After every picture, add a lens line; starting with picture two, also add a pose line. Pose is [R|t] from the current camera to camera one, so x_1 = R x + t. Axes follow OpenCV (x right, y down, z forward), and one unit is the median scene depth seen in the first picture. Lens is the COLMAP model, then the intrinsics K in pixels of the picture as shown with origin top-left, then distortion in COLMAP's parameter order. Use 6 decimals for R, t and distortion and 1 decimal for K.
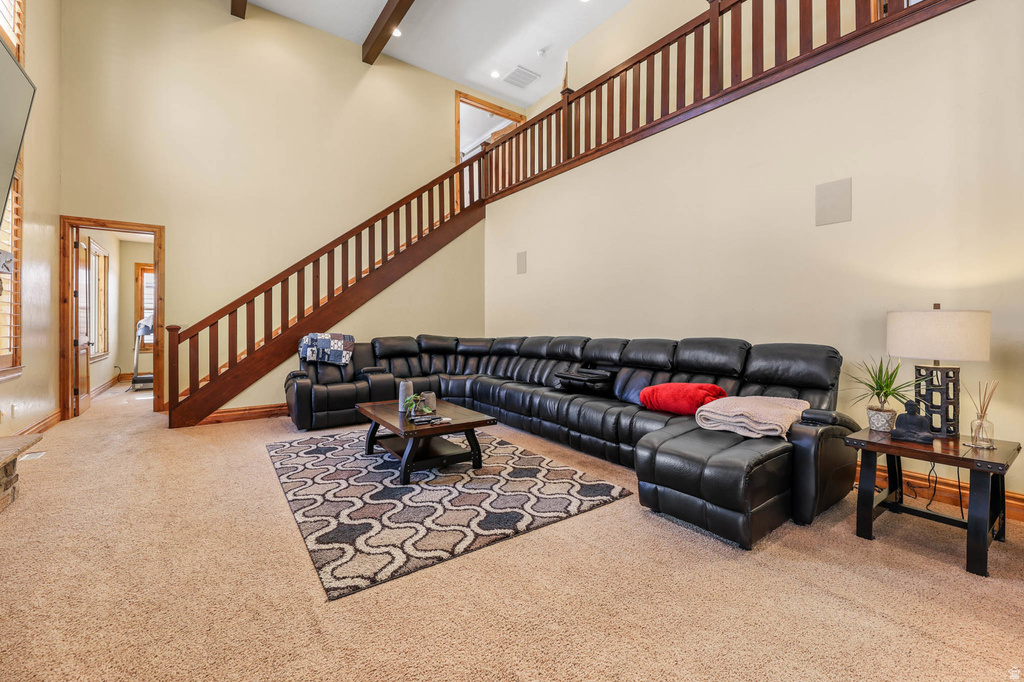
lens RADIAL K [[425.9, 0, 512.8], [0, 425.9, 332.2], [0, 0, 1]] dist [-0.002715, -0.001996]
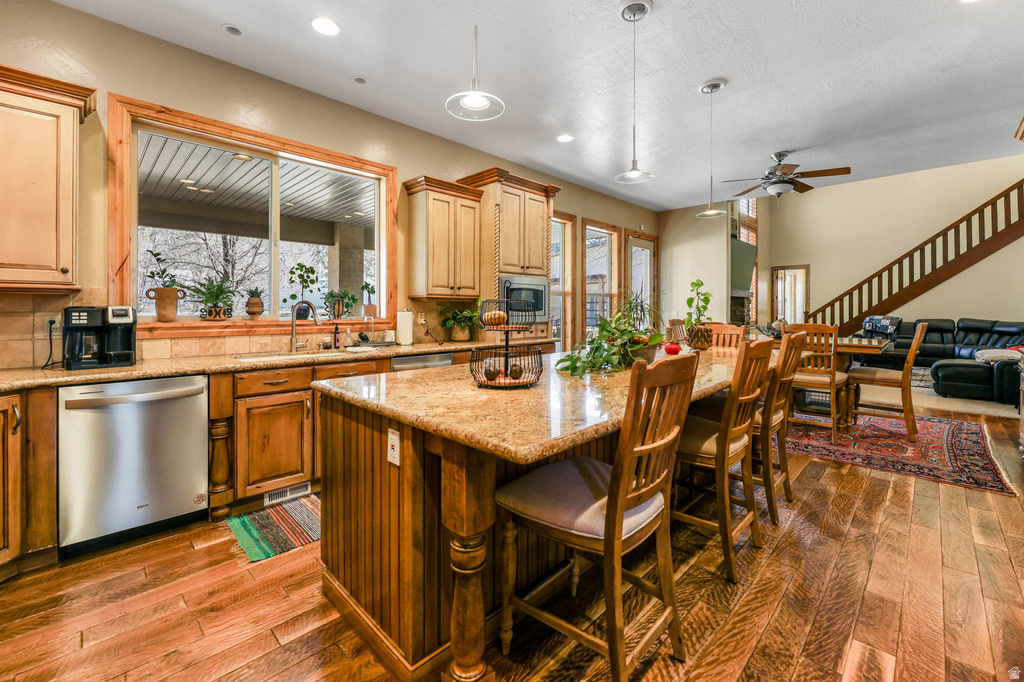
lens RADIAL K [[440.5, 0, 518.7], [0, 440.5, 309.5], [0, 0, 1]] dist [0.003197, 0.000382]
pose [[0.183488, 0.001366, -0.983021, 1.346148], [-0.014039, 0.999901, -0.001231, -0.001580], [0.982922, 0.014027, 0.183489, -1.035861]]
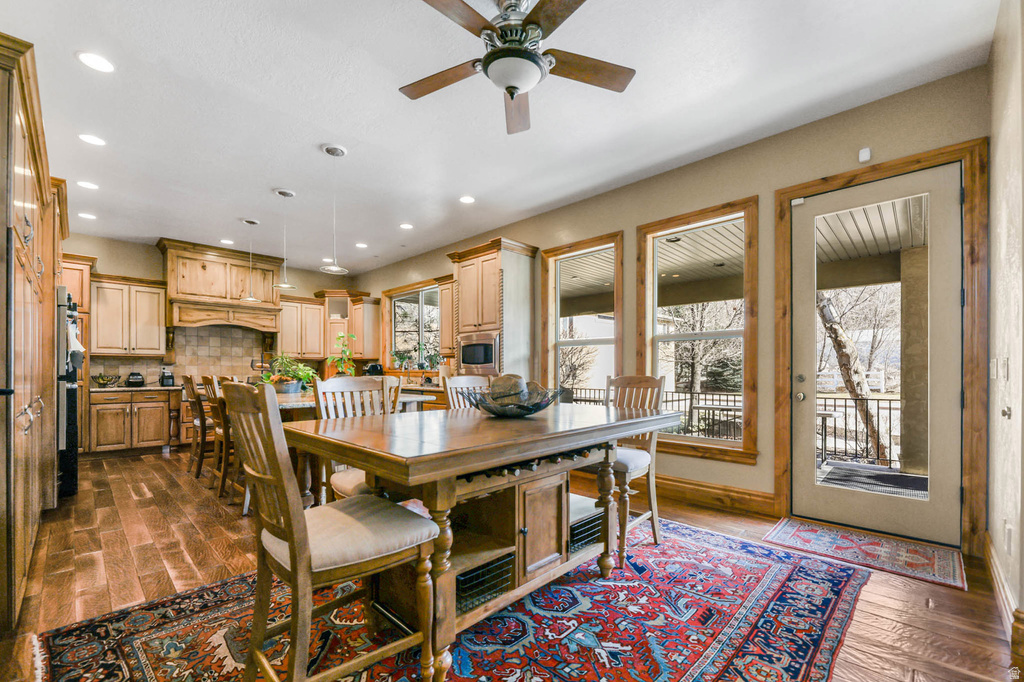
lens RADIAL K [[425.9, 0, 500.0], [0, 425.9, 374.1], [0, 0, 1]] dist [-0.002715, -0.001996]
pose [[-0.988222, 0.000341, -0.153024, 0.479036], [-0.002841, 0.999784, 0.020575, 0.004975], [0.152998, 0.020768, -0.988008, 0.246223]]
